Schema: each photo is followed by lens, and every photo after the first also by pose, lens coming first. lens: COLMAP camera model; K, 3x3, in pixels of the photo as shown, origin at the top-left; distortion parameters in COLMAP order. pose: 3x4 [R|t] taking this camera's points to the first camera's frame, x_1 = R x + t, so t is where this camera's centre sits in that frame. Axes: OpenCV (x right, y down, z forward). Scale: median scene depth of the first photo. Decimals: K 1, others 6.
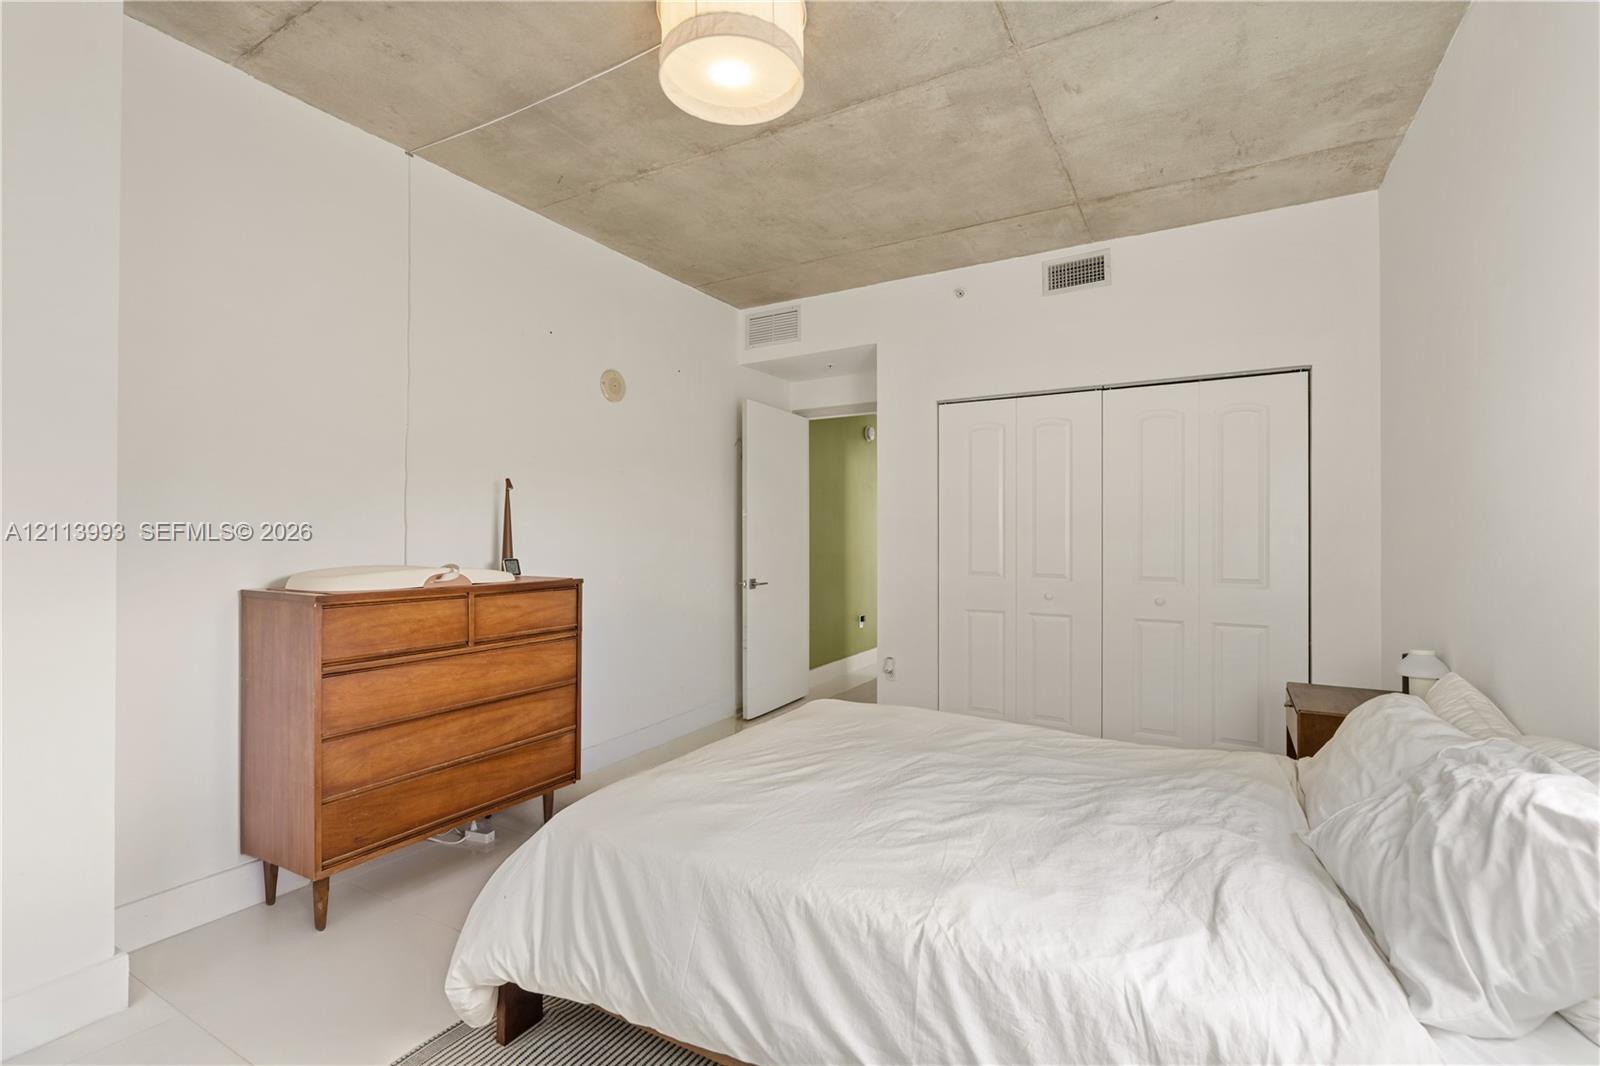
lens RADIAL K [[721.2, 0, 801.2], [0, 721.2, 536.7], [0, 0, 1]] dist [-0.004030, 0.001675]
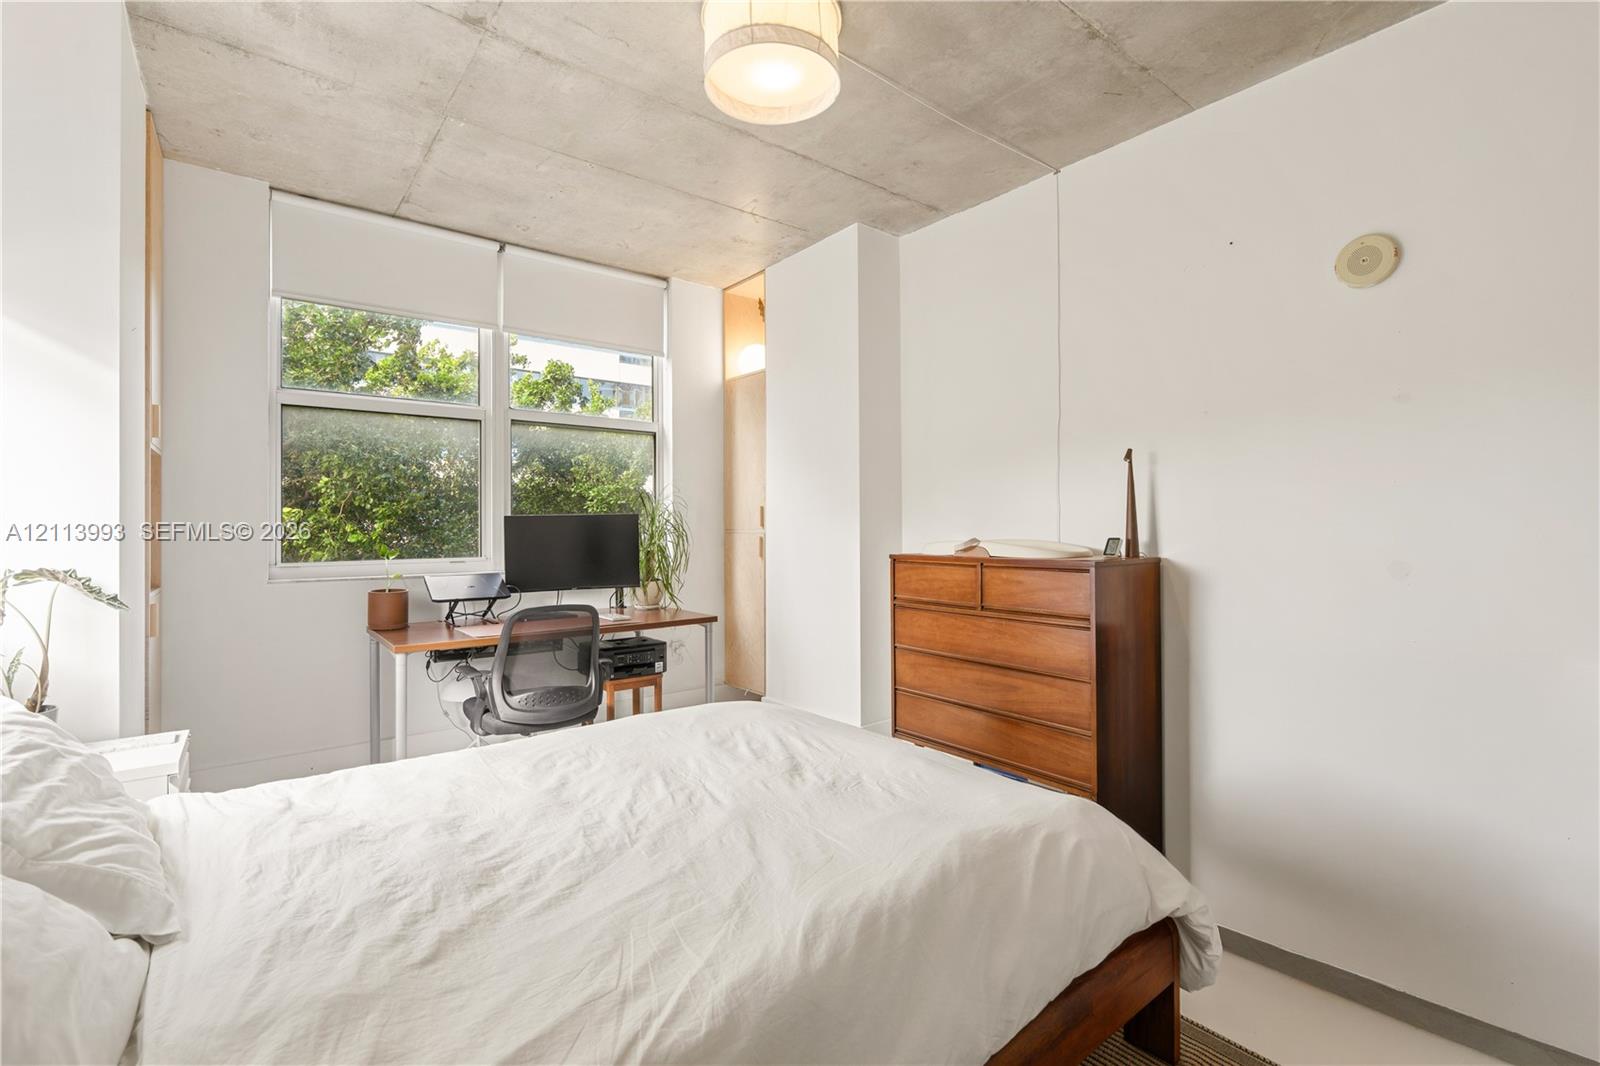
lens RADIAL K [[721.2, 0, 800.1], [0, 721.2, 526.1], [0, 0, 1]] dist [-0.004030, 0.001675]
pose [[-0.371510, -0.000935, -0.928428, 0.743001], [0.005984, 0.999976, -0.003401, 0.021310], [0.928410, -0.006819, -0.371496, 1.211432]]
